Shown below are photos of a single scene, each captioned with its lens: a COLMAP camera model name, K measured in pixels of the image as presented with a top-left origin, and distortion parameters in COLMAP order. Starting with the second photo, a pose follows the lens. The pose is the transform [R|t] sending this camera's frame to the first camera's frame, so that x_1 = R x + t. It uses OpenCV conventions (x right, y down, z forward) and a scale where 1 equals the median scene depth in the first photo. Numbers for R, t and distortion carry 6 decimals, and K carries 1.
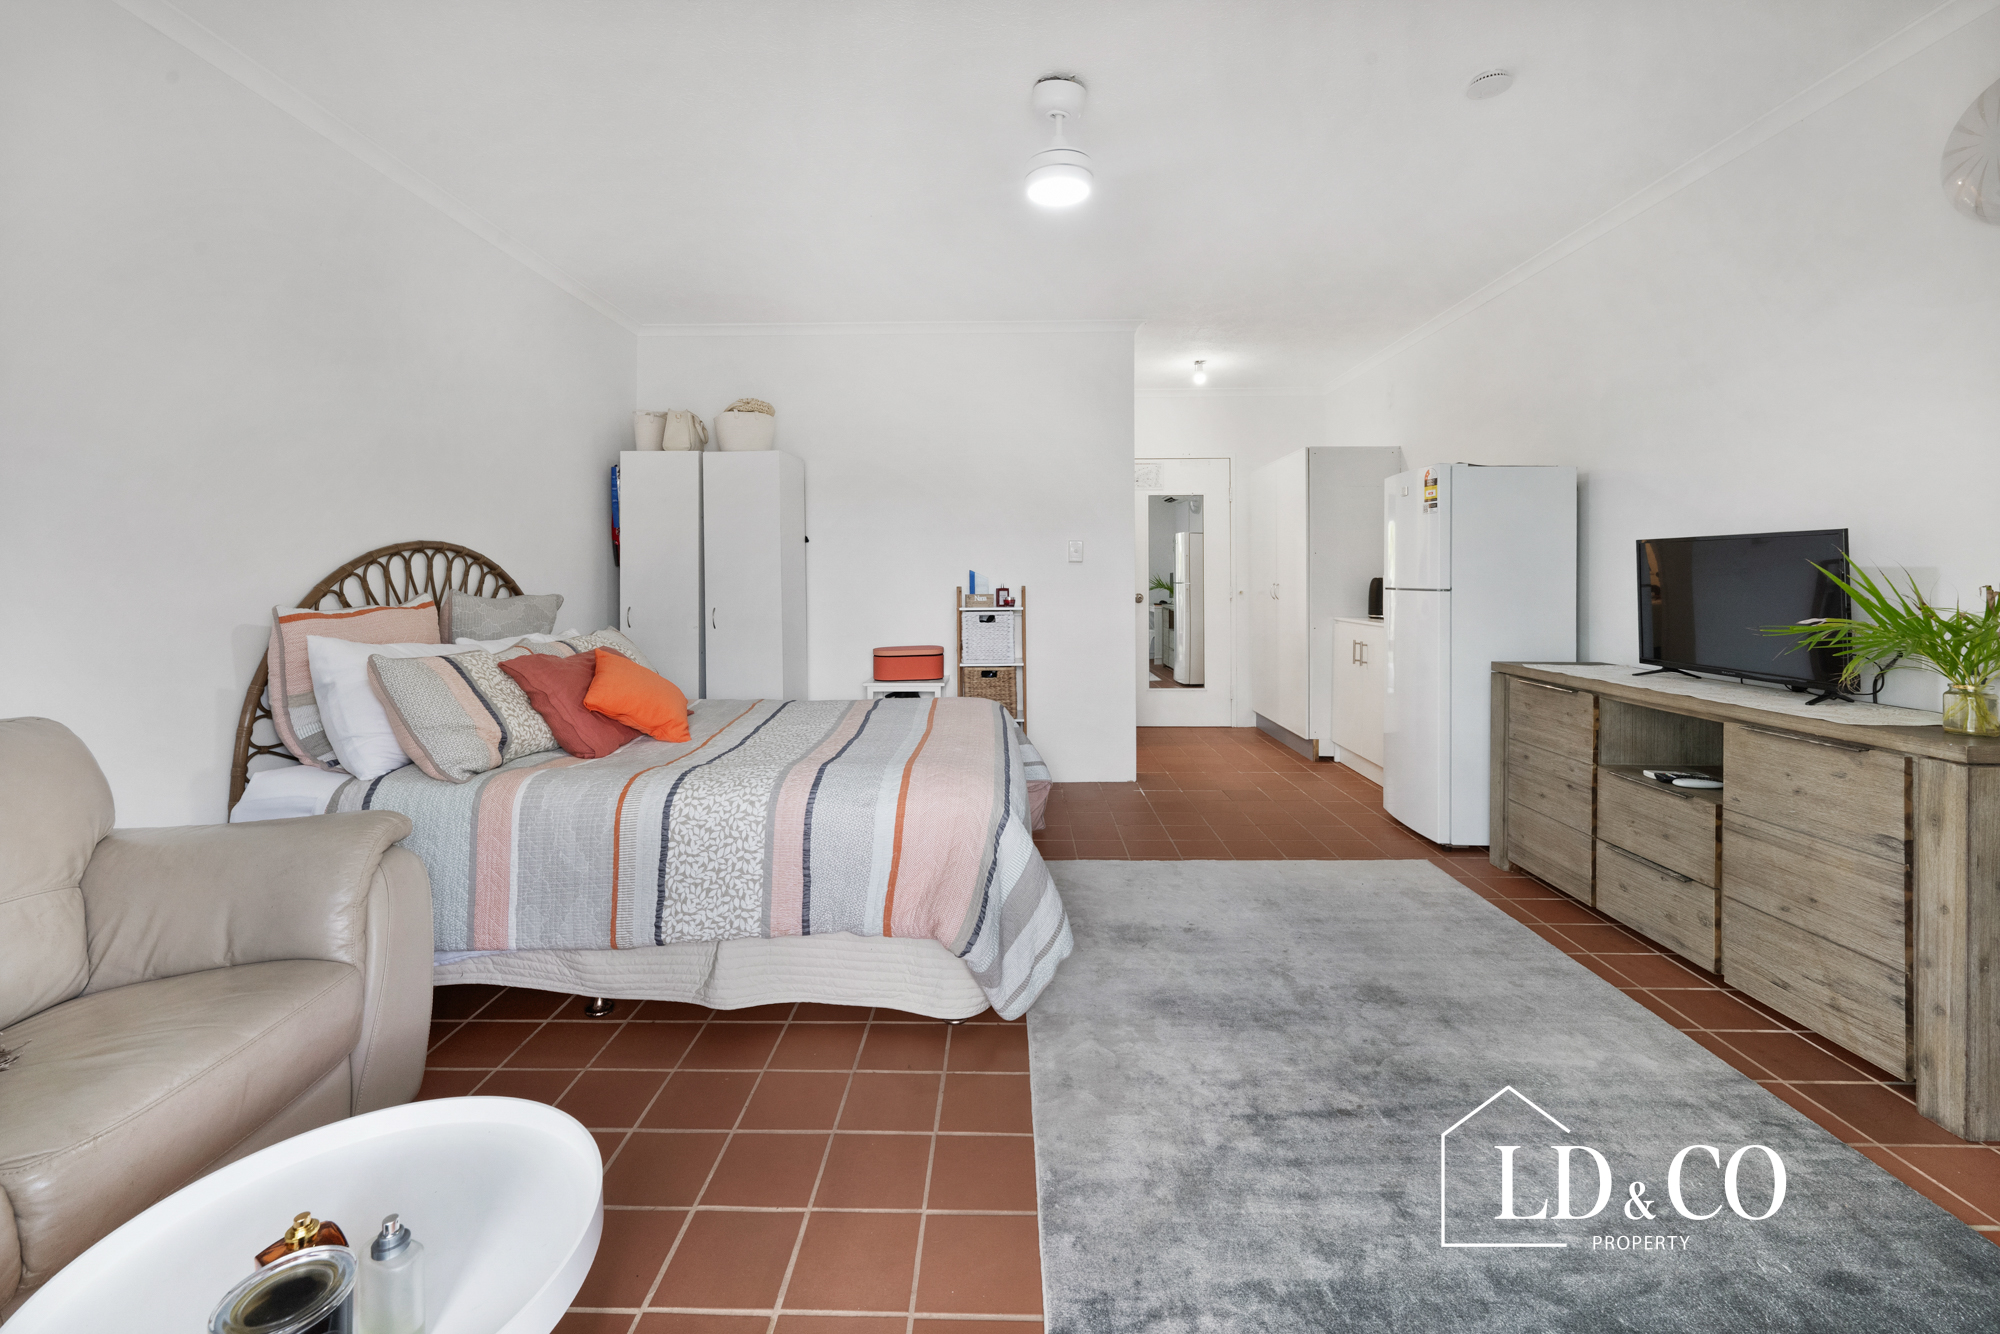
lens RADIAL K [[824.5, 0, 994.2], [0, 824.5, 587.7], [0, 0, 1]] dist [-0.001676, -0.000128]
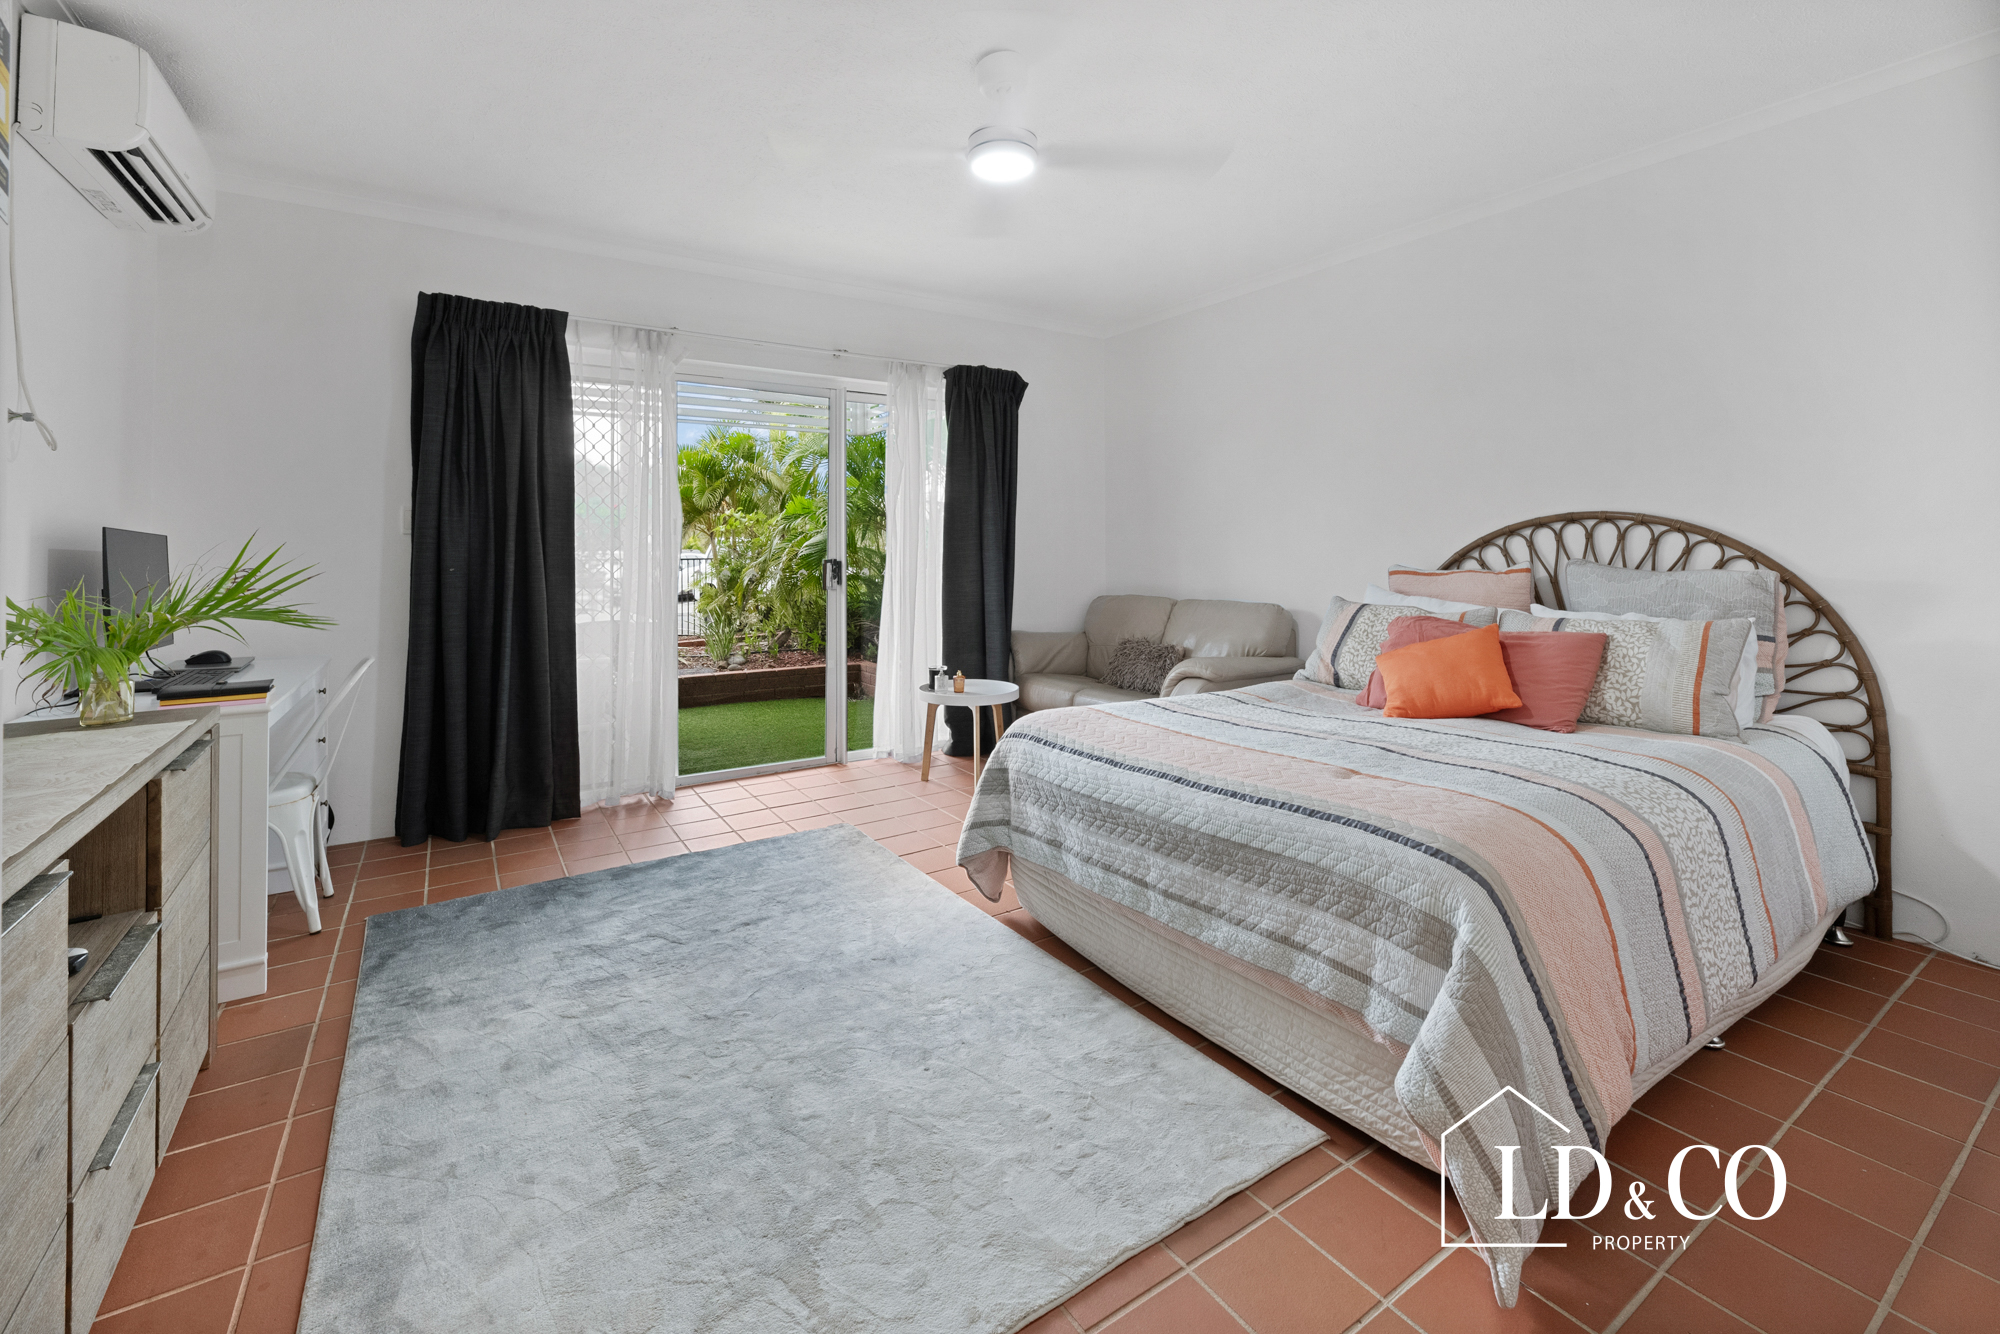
lens RADIAL K [[842.2, 0, 993.7], [0, 842.2, 537.3], [0, 0, 1]] dist [-0.000737, -0.000061]
pose [[-0.823339, 0.001949, -0.567547, 0.557342], [-0.000379, 0.999992, 0.003984, -0.030411], [0.567550, 0.003495, -0.823331, 1.519636]]
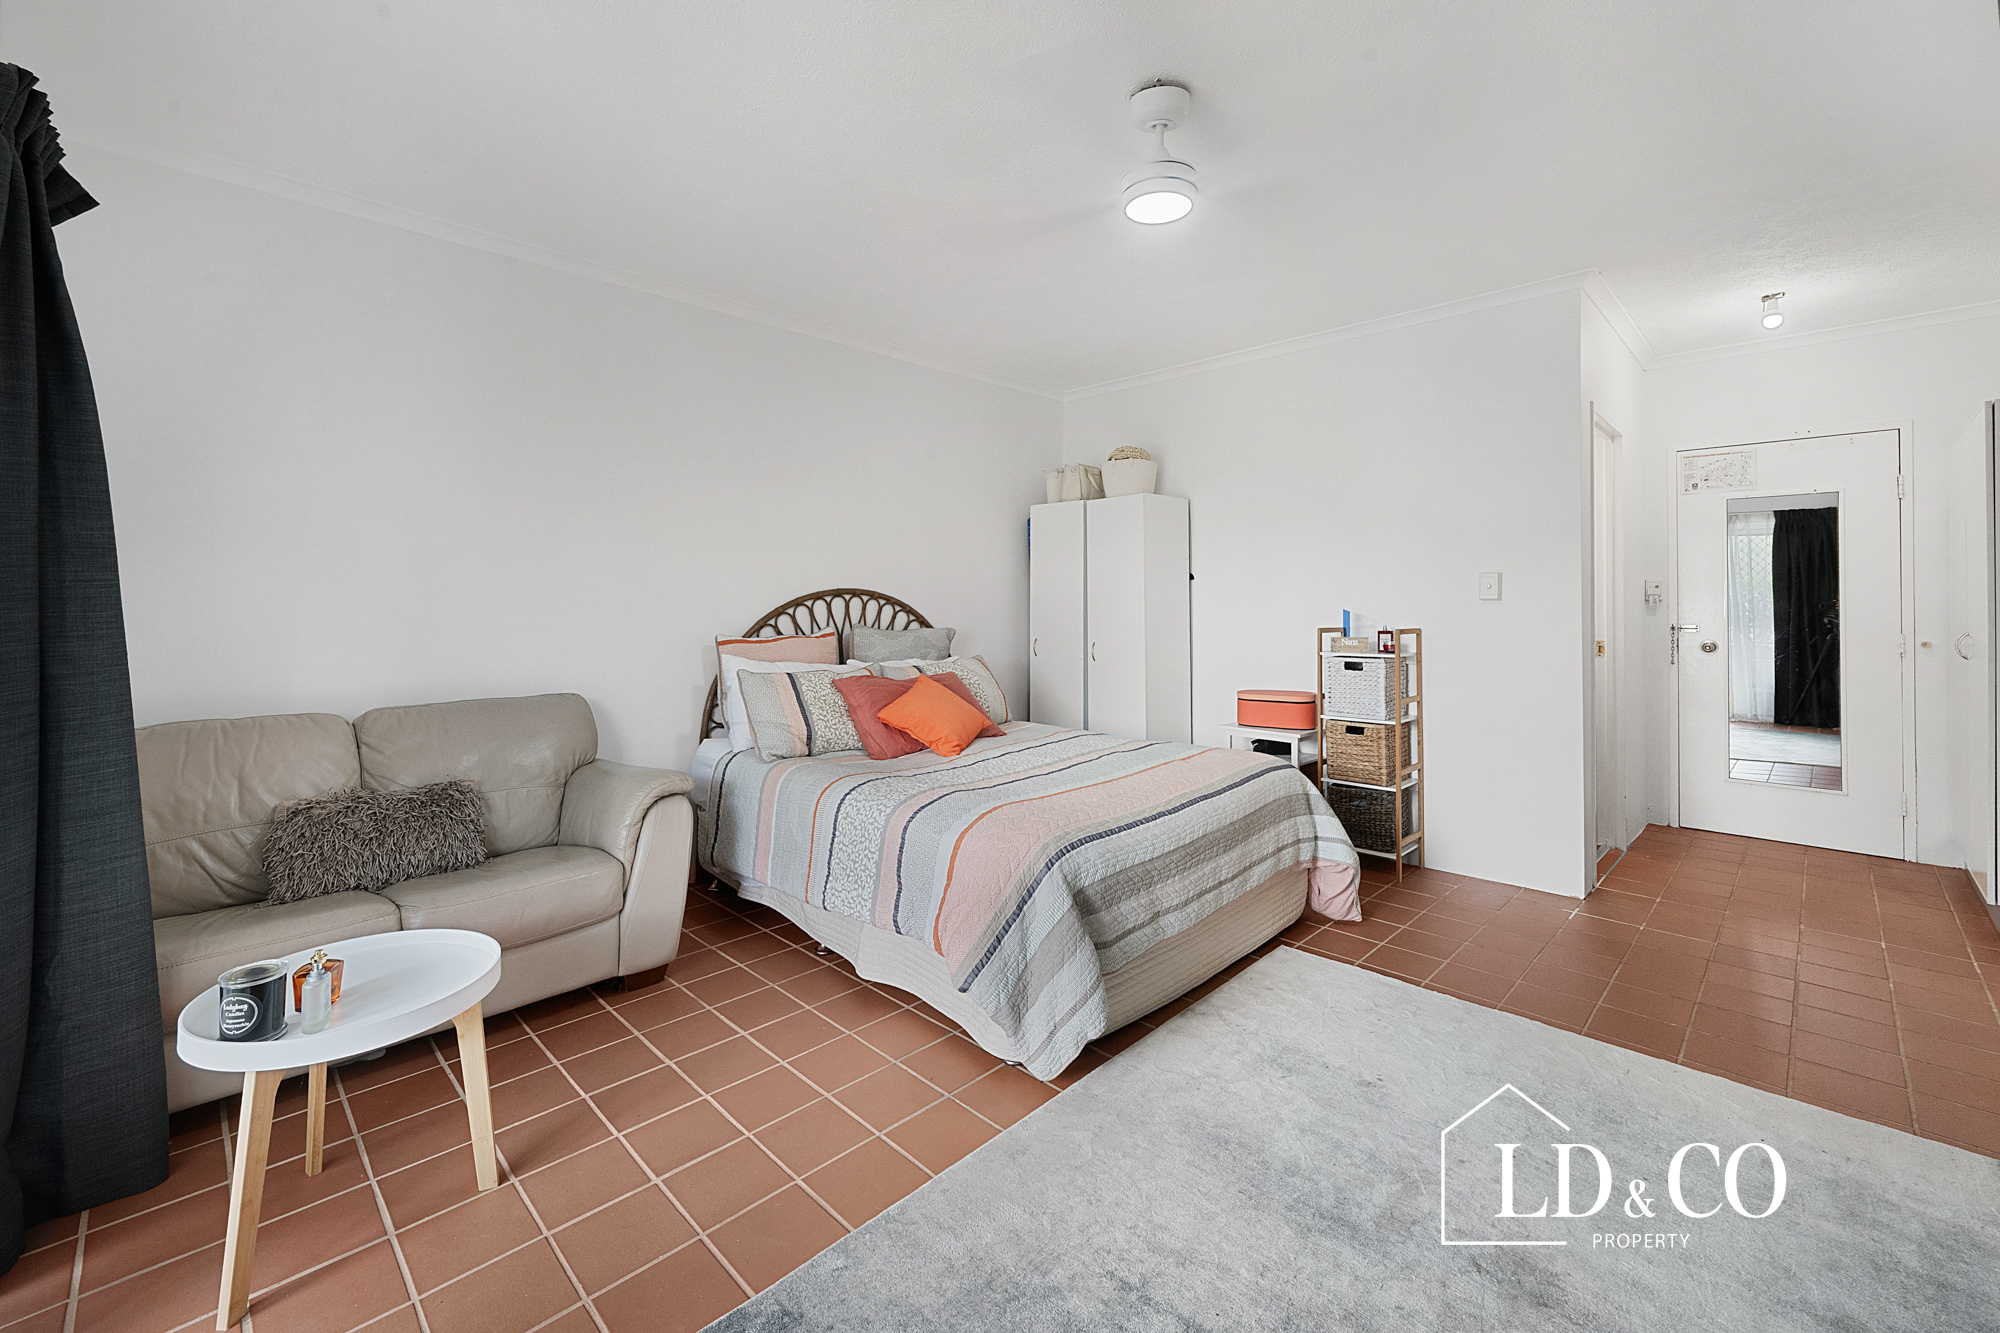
lens RADIAL K [[826.5, 0, 1009.5], [0, 826.5, 604.1], [0, 0, 1]] dist [-0.002074, -0.000016]
pose [[0.728713, 0.005647, -0.684796, 0.489356], [-0.012497, 0.999909, -0.005054, -0.028040], [0.684705, 0.012241, 0.728717, 0.183046]]
